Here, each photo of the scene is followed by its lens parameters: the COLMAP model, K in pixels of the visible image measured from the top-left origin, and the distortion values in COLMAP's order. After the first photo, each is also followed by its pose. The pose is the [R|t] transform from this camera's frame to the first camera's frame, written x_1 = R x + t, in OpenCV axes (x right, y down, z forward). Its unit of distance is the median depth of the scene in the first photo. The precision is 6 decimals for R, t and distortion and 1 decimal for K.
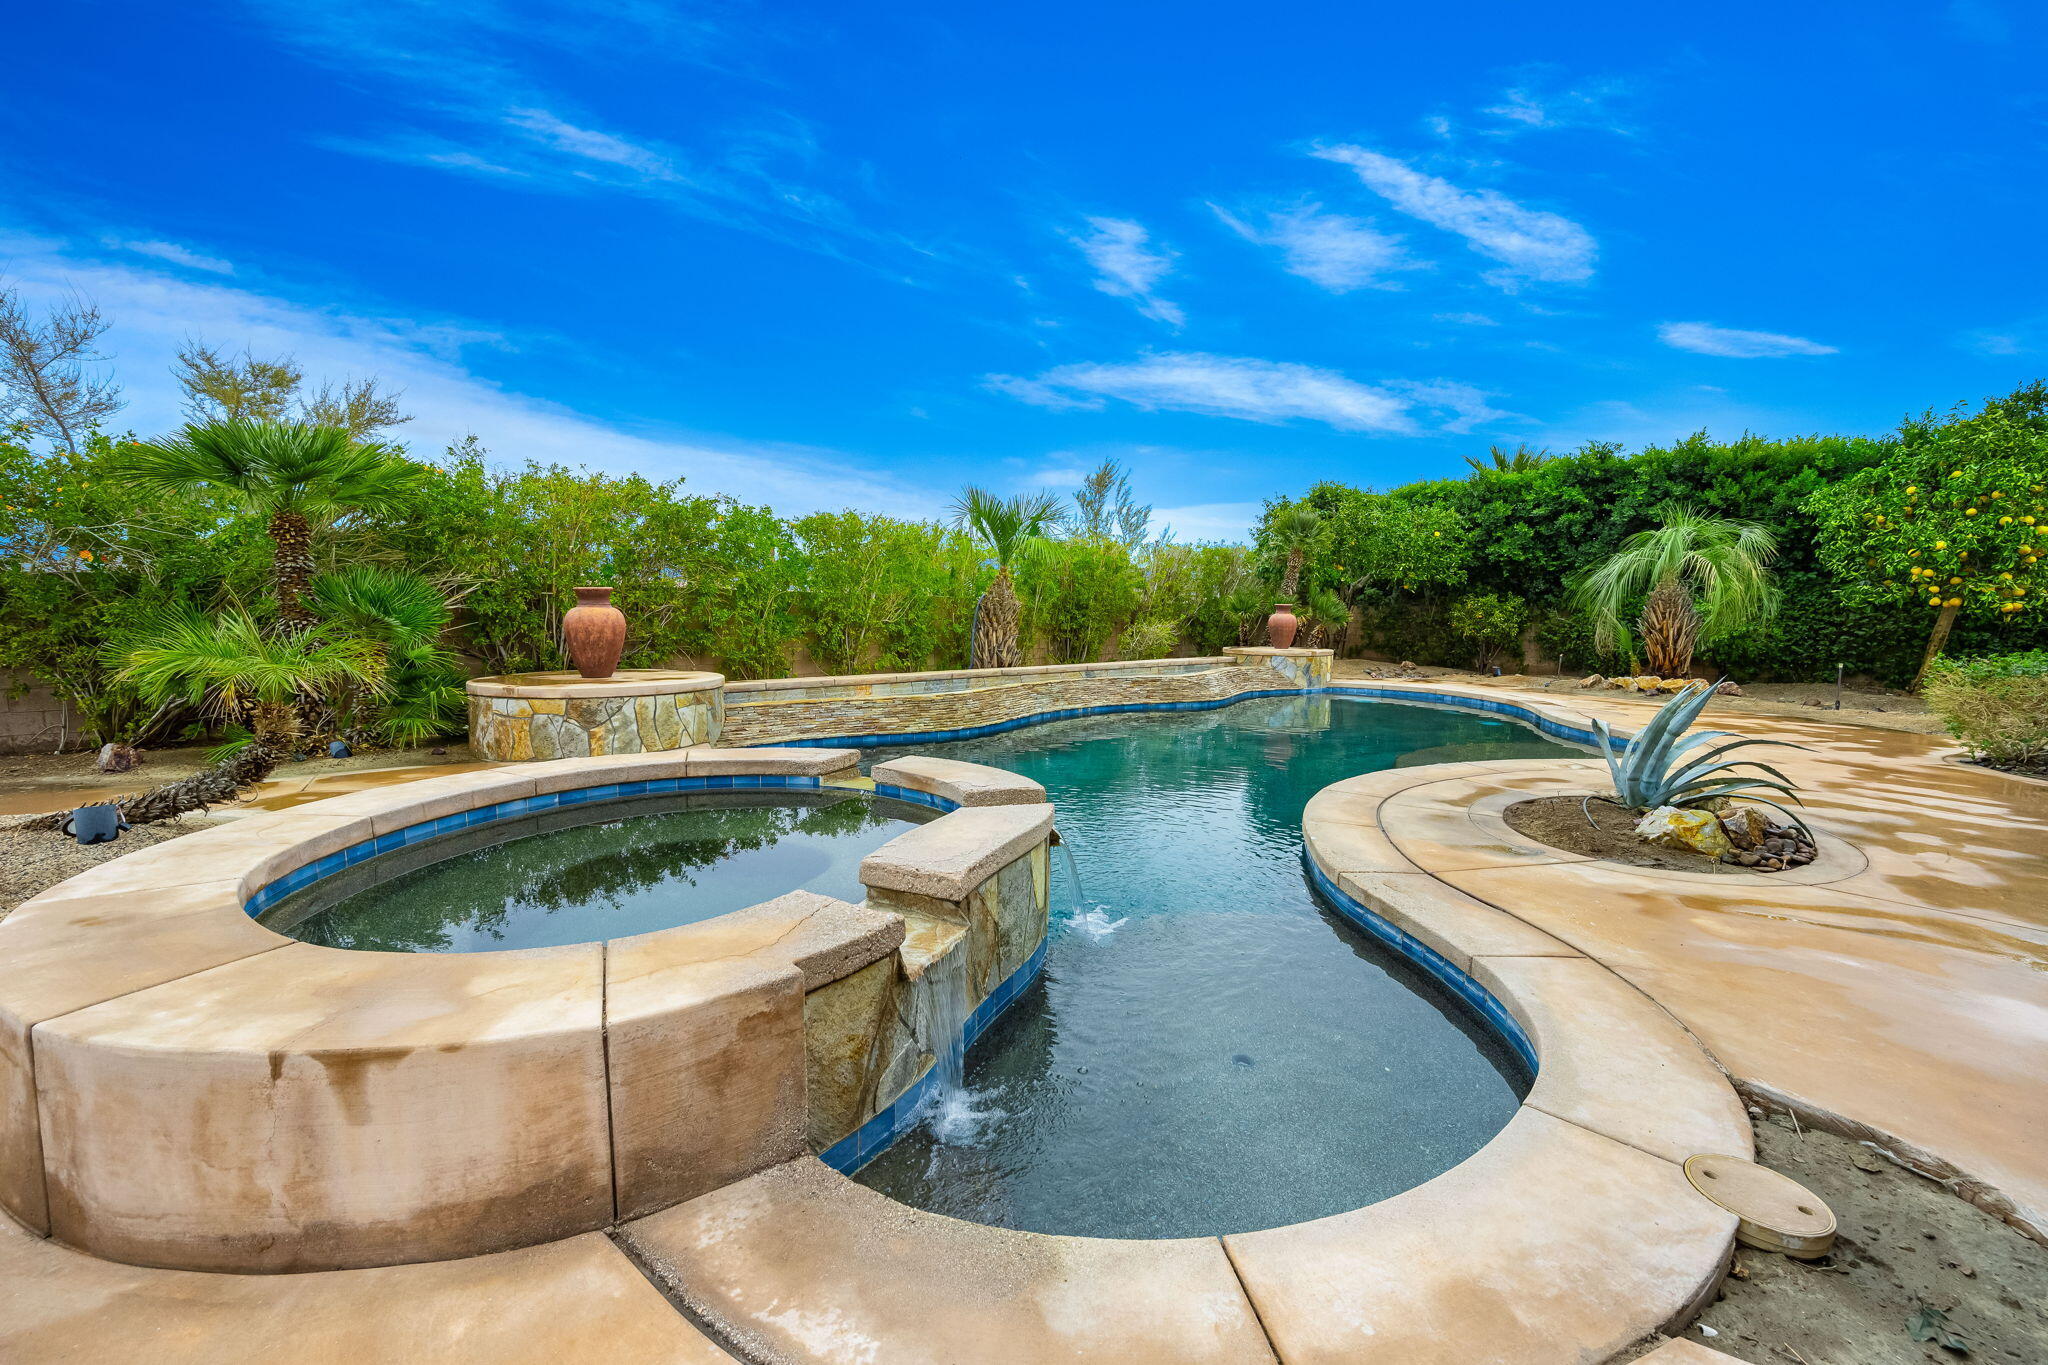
lens RADIAL K [[820.9, 0, 1015.2], [0, 820.9, 679.6], [0, 0, 1]] dist [-0.000093, -0.000191]
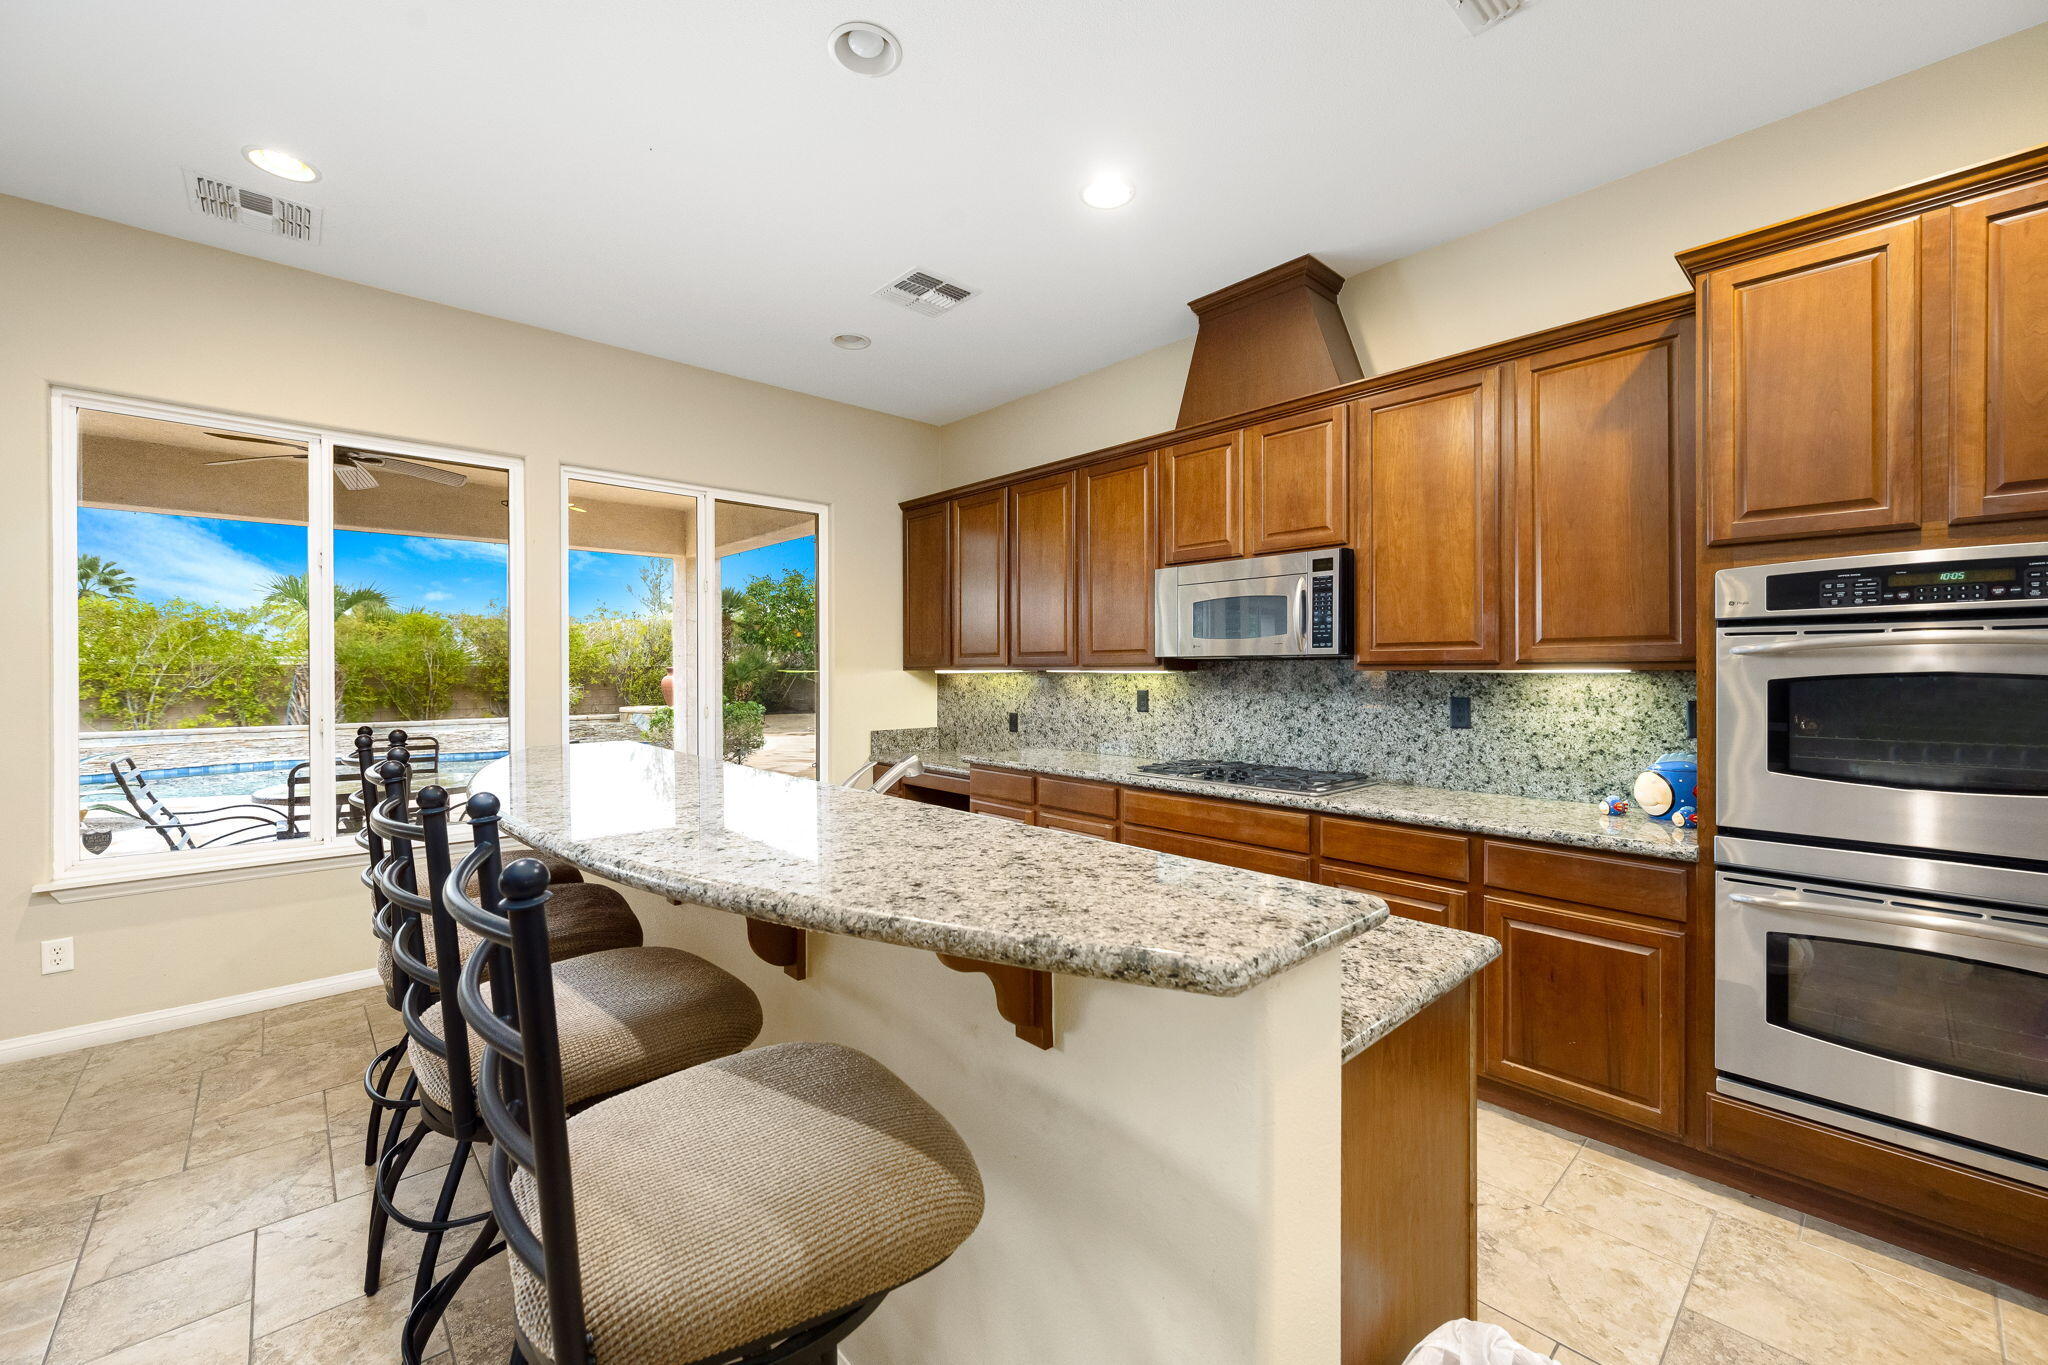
lens RADIAL K [[816.1, 0, 1022.3], [0, 816.1, 677.5], [0, 0, 1]] dist [-0.000306, 0.000035]
pose [[0.999921, -0.011534, -0.005021, 1.073934], [0.011130, 0.997175, -0.074281, 0.015266], [0.005863, 0.074220, 0.997225, -0.162155]]
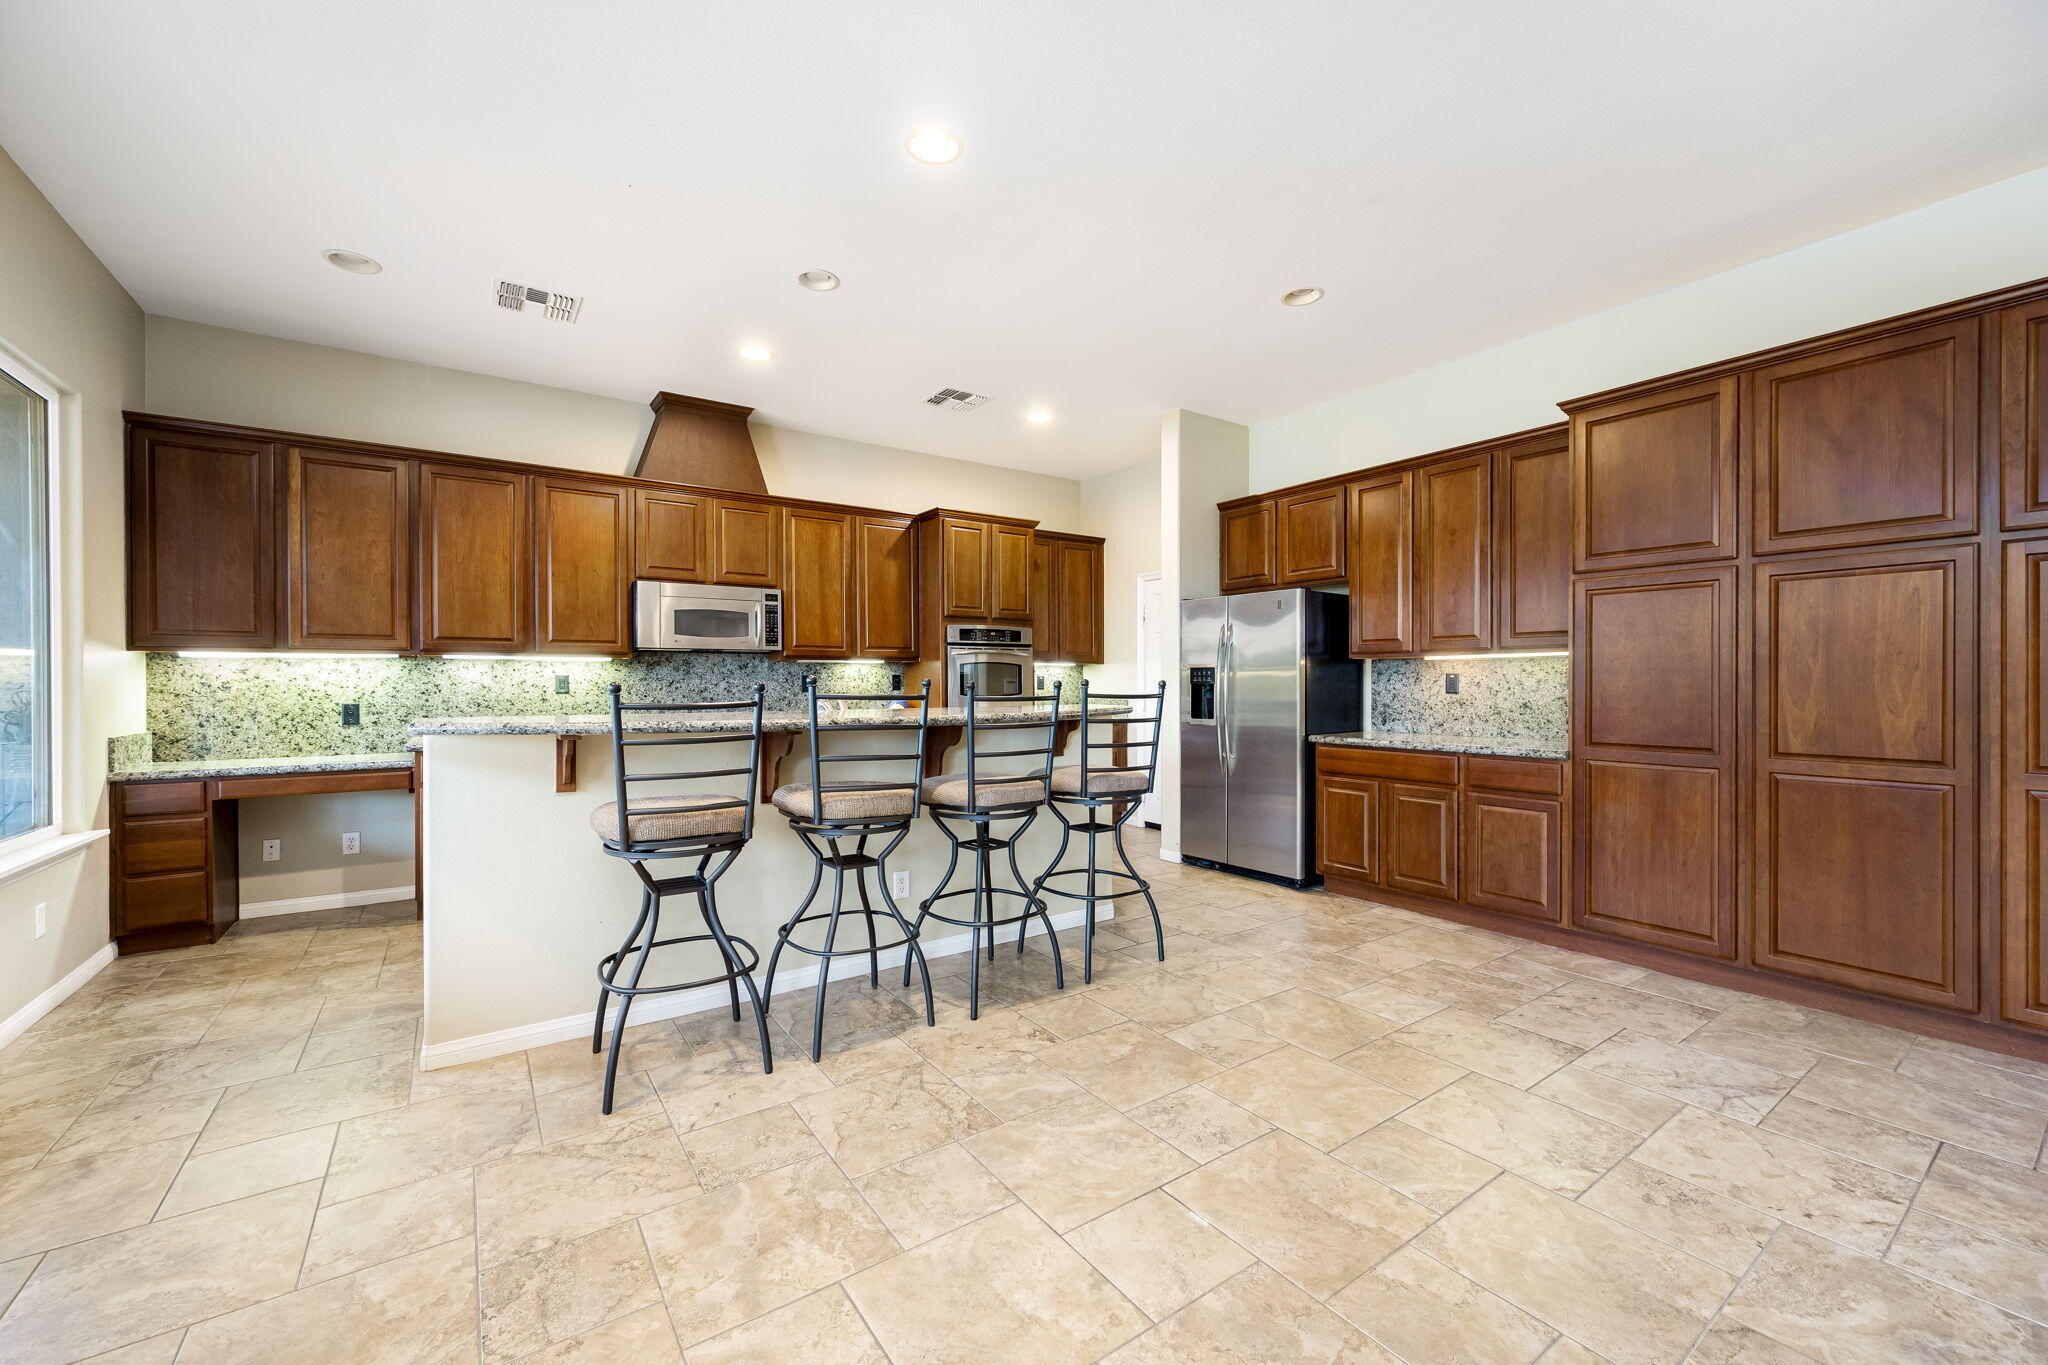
lens RADIAL K [[816.1, 0, 1022.3], [0, 816.1, 677.5], [0, 0, 1]] dist [-0.000306, 0.000035]
pose [[0.141479, -0.009562, 0.989895, 0.744778], [0.085063, 0.996372, -0.002533, 0.017428], [-0.986280, 0.084562, 0.141780, -0.100100]]
